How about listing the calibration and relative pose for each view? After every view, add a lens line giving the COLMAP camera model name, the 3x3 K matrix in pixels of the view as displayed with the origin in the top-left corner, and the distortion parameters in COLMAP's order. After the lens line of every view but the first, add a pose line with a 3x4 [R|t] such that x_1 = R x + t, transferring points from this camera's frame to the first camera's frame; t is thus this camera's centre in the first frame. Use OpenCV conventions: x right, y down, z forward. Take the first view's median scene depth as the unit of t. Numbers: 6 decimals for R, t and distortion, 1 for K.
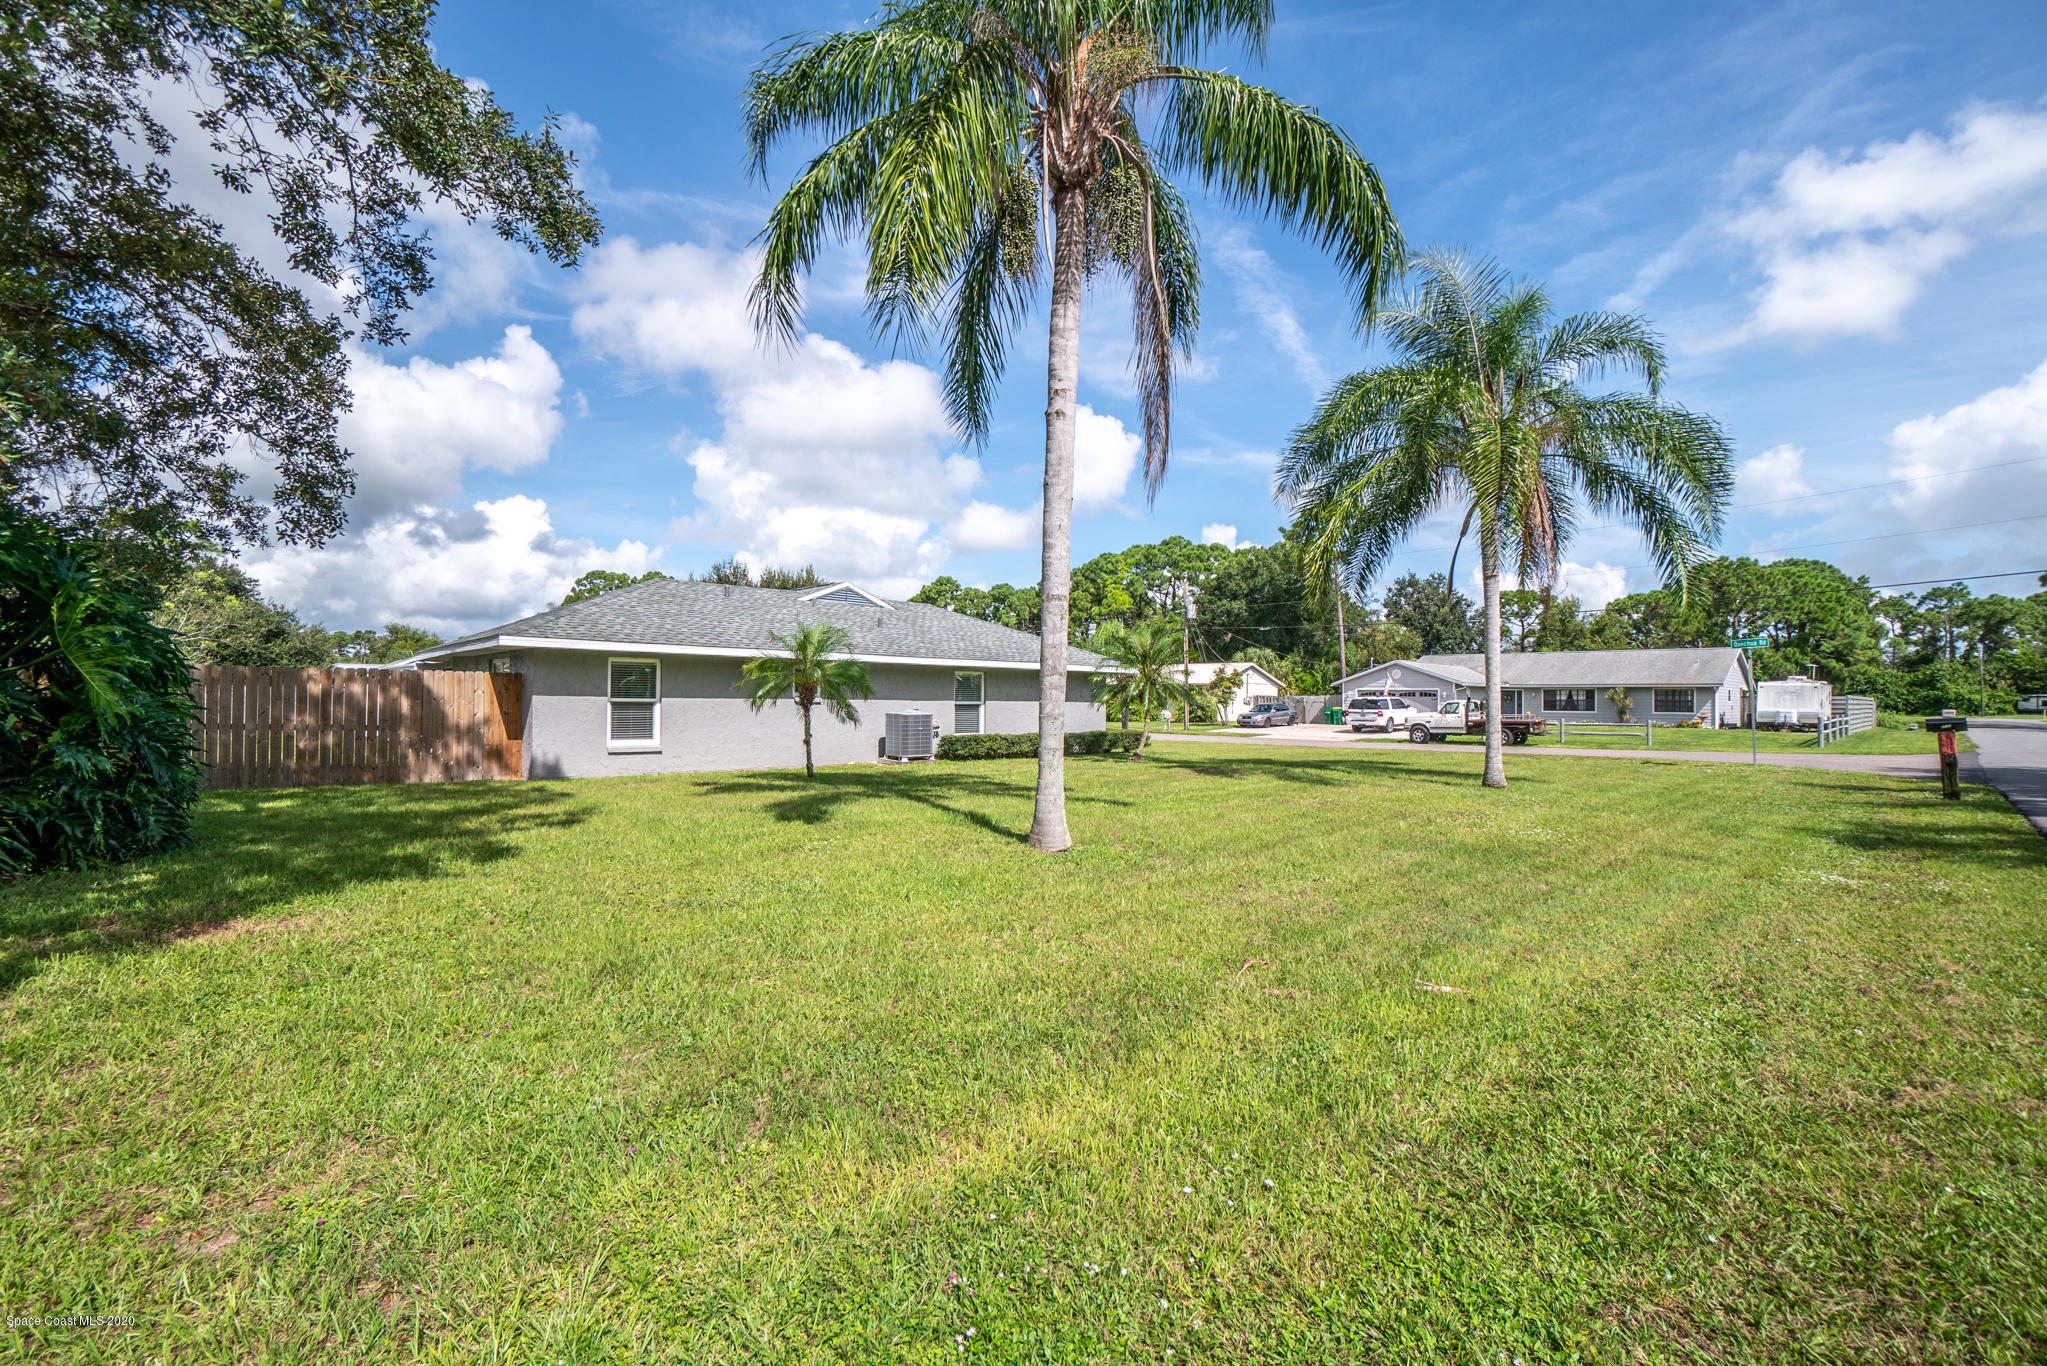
lens RADIAL K [[866.1, 0, 1022.1], [0, 866.1, 696.2], [0, 0, 1]] dist [0.002438, 0.000025]
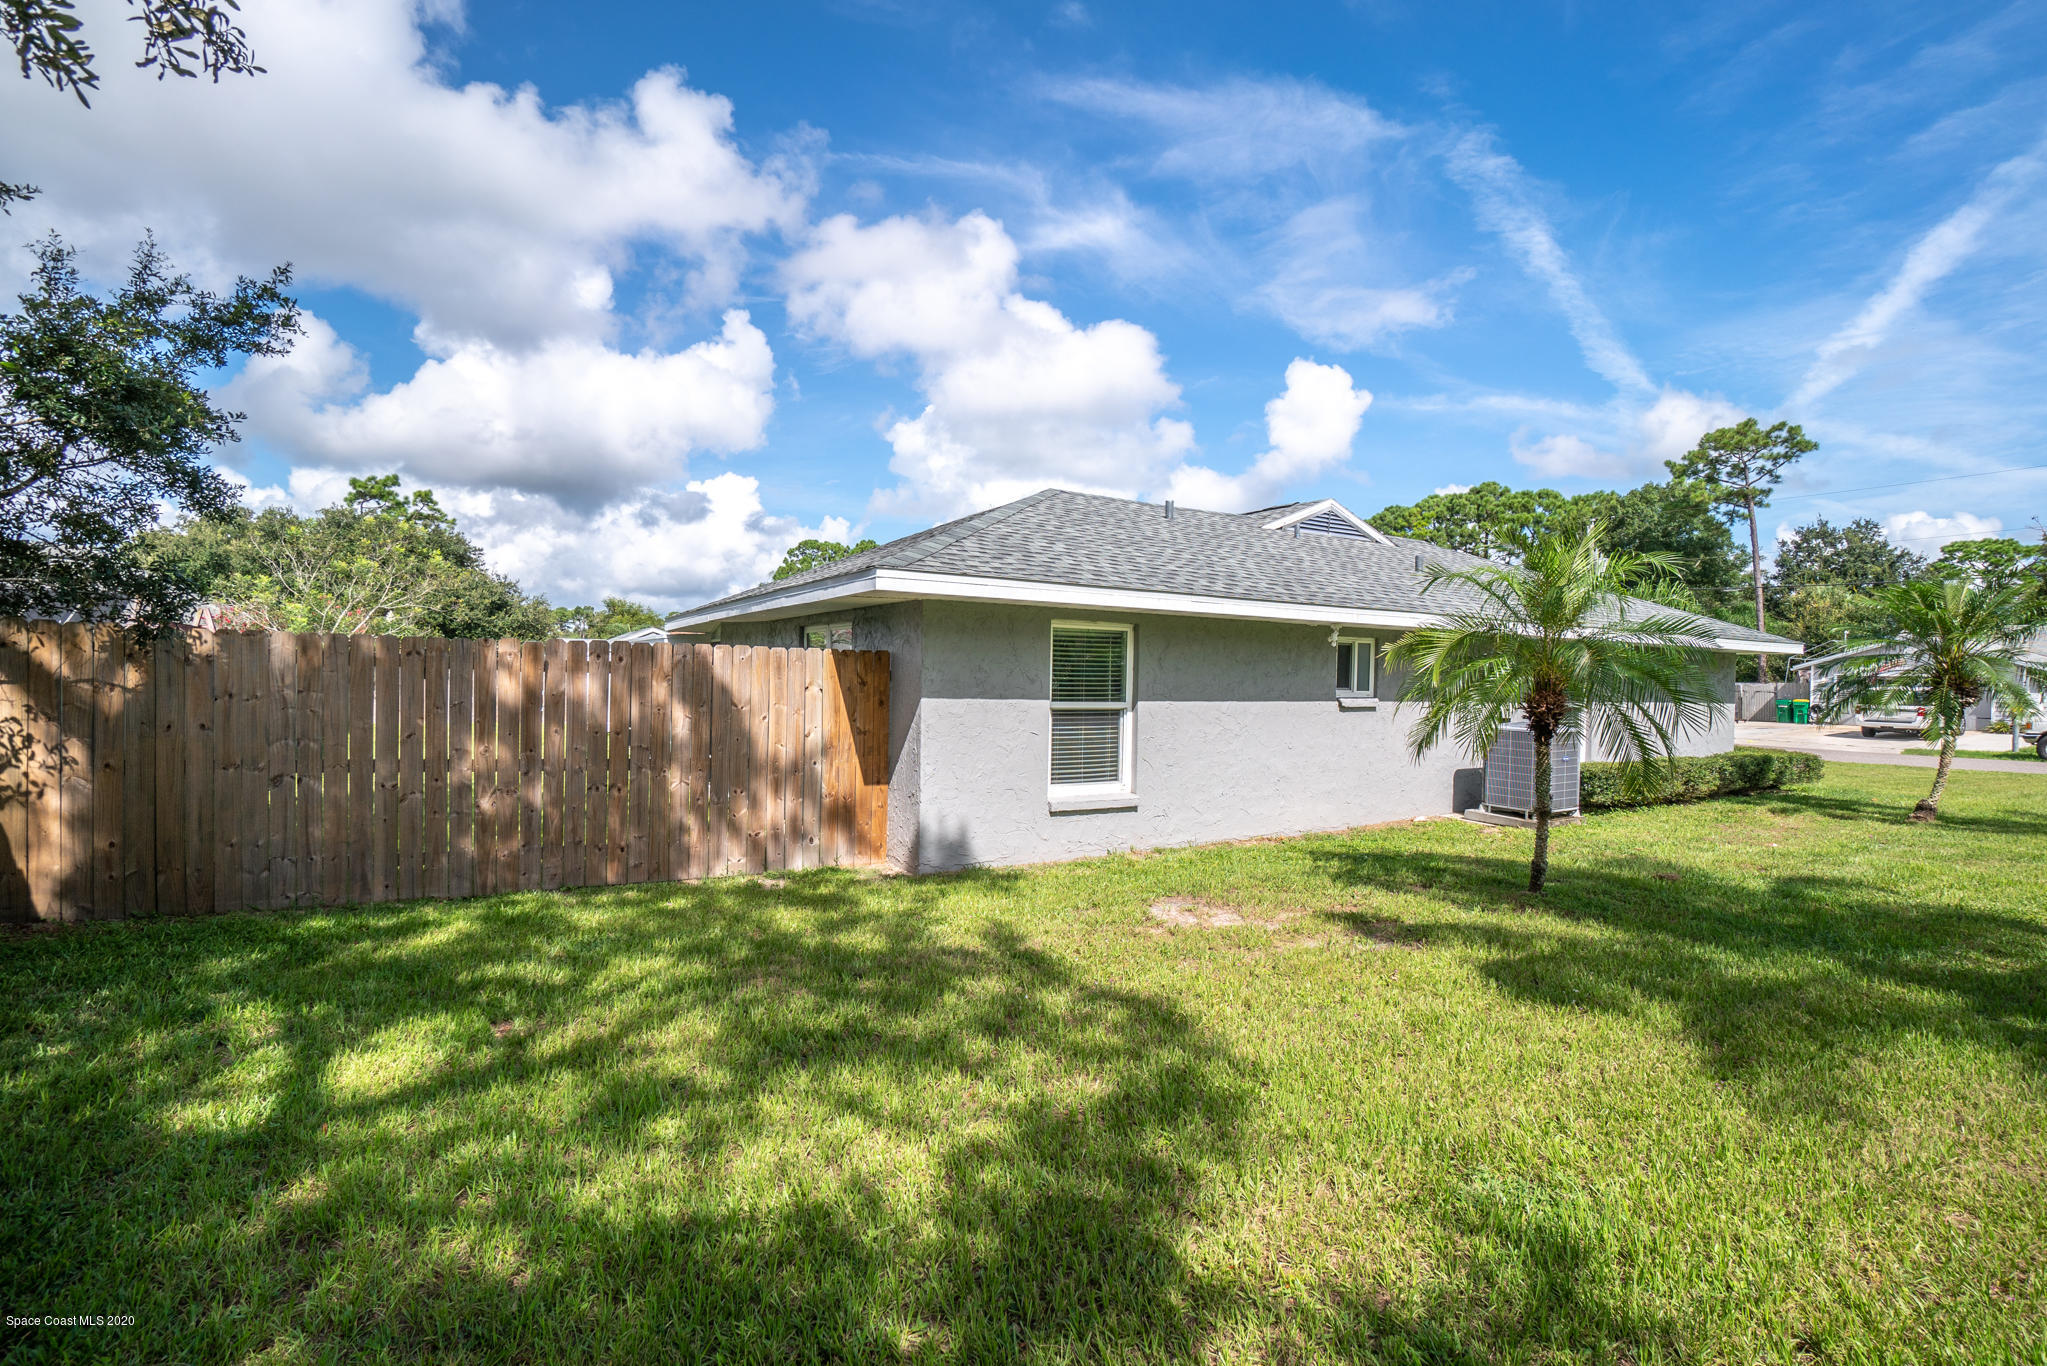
lens RADIAL K [[807.0, 0, 1025.9], [0, 807.0, 670.0], [0, 0, 1]] dist [-0.016467, -0.000084]
pose [[0.988309, 0.000910, -0.152464, -0.423899], [-0.001283, 0.999996, -0.002348, -0.014913], [0.152461, 0.002516, 0.988306, 0.549490]]
